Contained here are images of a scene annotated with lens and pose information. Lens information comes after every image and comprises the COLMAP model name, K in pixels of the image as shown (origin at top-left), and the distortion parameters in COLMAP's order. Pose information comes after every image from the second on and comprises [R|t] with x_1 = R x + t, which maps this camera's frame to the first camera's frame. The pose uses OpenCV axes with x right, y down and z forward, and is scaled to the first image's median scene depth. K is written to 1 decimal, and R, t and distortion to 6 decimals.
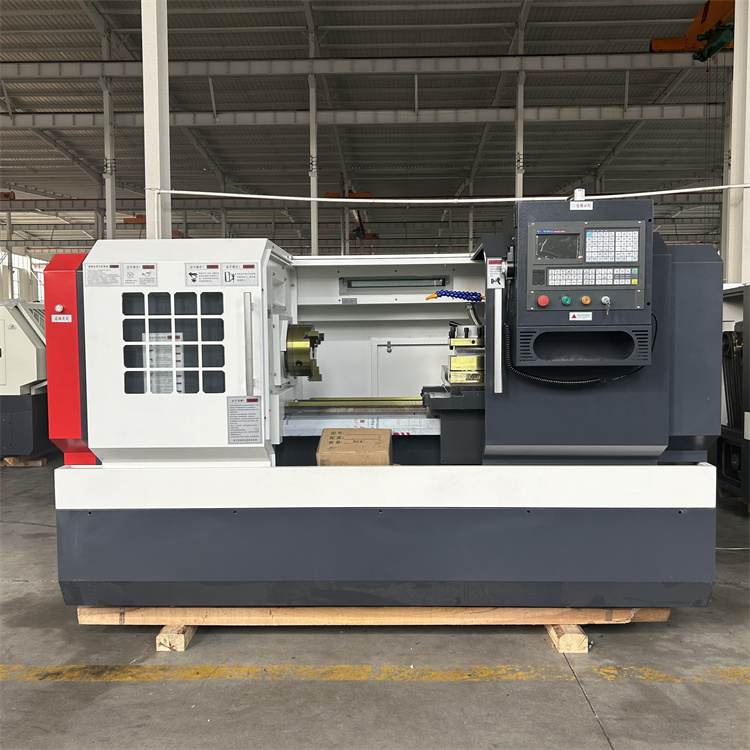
lens RADIAL K [[751.4, 0, 380.9], [0, 751.4, 372.0], [0, 0, 1]] dist [0.042662, -0.040614]
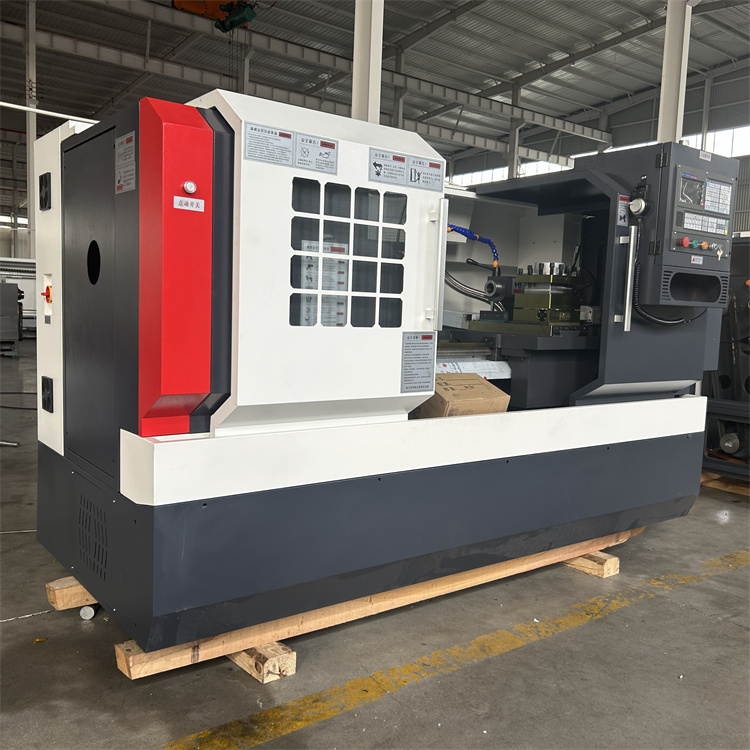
lens RADIAL K [[752.4, 0, 385.0], [0, 752.4, 377.5], [0, 0, 1]] dist [0.042911, -0.040286]
pose [[0.771839, -0.023613, 0.635380, -0.705972], [-0.012214, 0.998575, 0.051948, 0.039027], [-0.635701, -0.047856, 0.770451, 0.407053]]
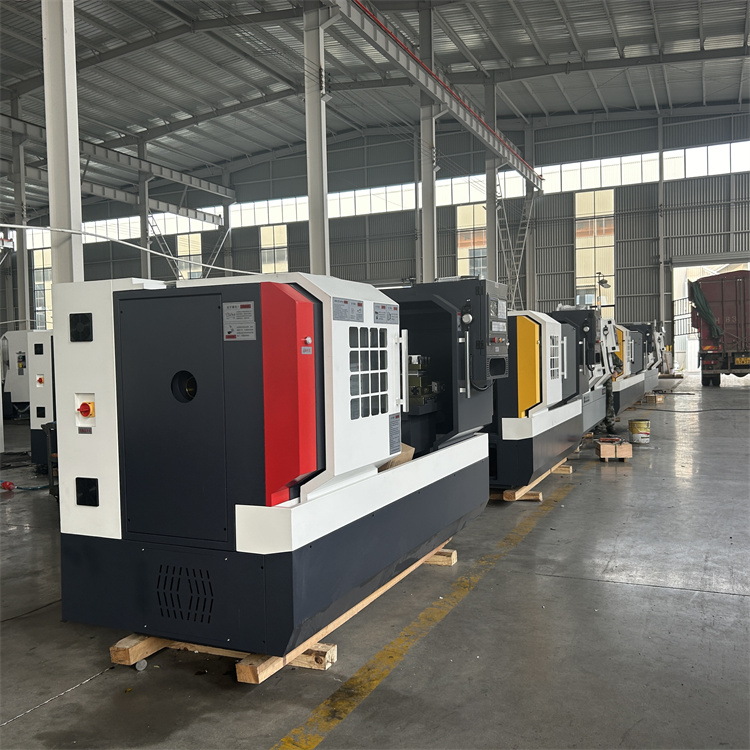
lens RADIAL K [[751.4, 0, 380.9], [0, 751.4, 372.0], [0, 0, 1]] dist [0.042662, -0.040614]
pose [[0.385351, -0.025439, 0.922419, -1.295567], [0.062820, 0.998024, 0.001280, -0.038586], [-0.920629, 0.057453, 0.386188, 0.540941]]
